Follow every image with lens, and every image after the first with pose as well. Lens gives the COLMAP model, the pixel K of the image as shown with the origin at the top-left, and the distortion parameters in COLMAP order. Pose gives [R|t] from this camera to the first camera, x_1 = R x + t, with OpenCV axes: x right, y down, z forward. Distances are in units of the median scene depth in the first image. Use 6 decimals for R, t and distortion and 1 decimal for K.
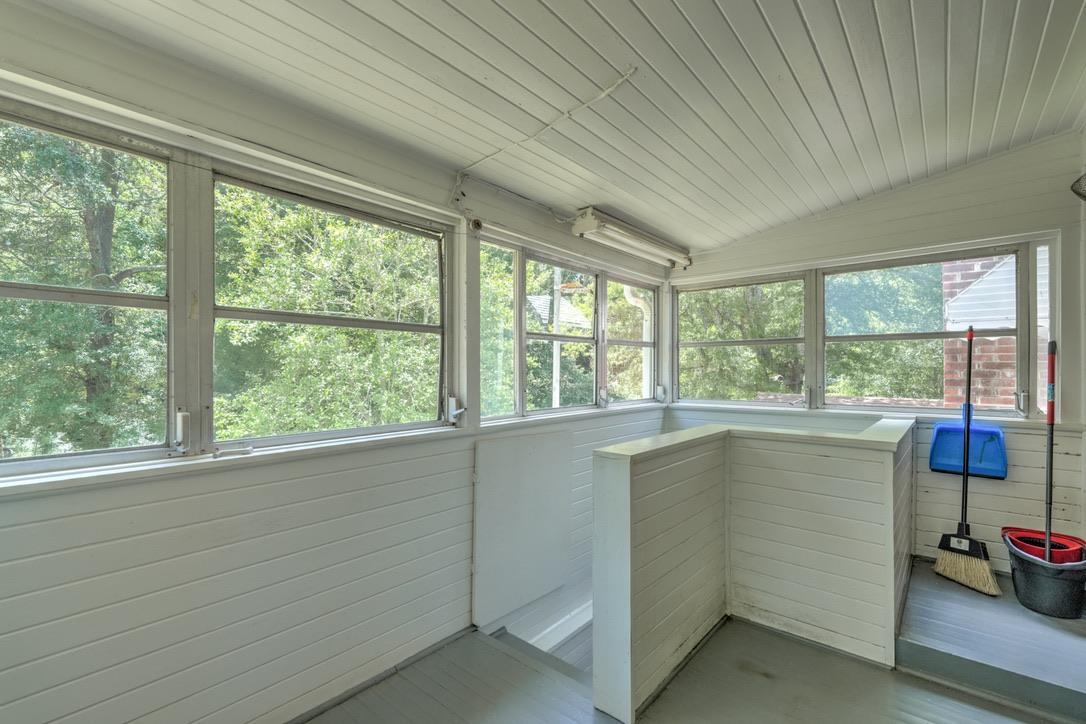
lens RADIAL K [[473.1, 0, 546.7], [0, 473.1, 365.5], [0, 0, 1]] dist [-0.001465, 0.000949]
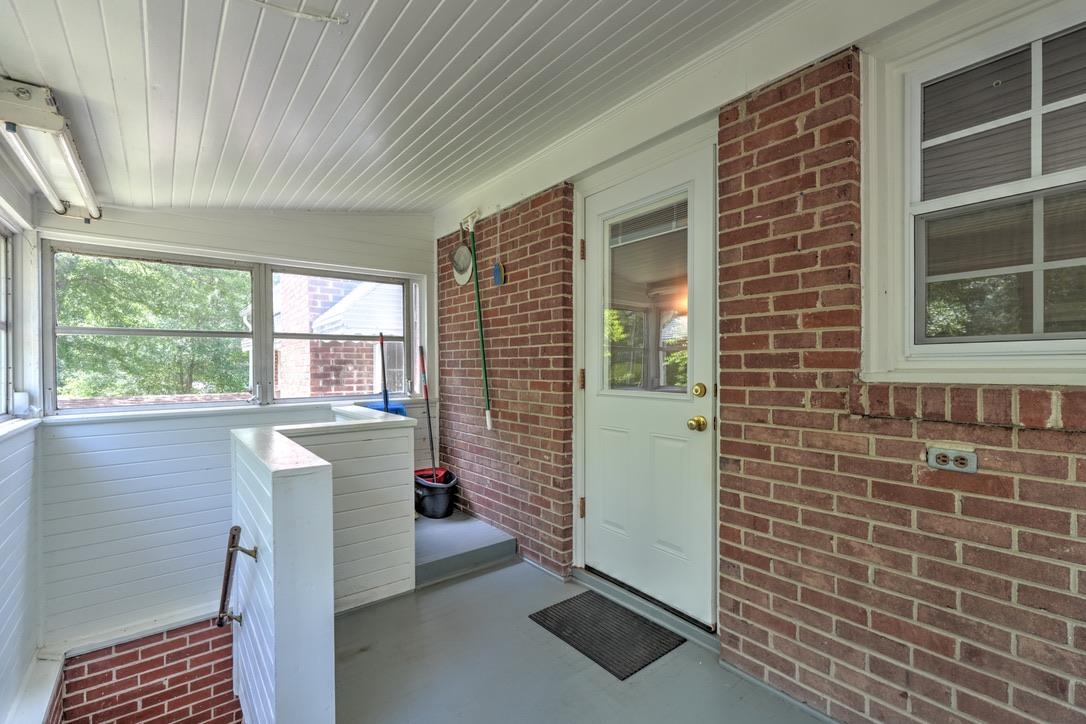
lens RADIAL K [[473.1, 0, 544.5], [0, 473.1, 366.8], [0, 0, 1]] dist [-0.001465, 0.000949]
pose [[0.201726, -0.005924, 0.979424, -0.239240], [-0.004069, 0.999968, 0.006886, 0.002142], [-0.979434, -0.005374, 0.201695, 0.186938]]
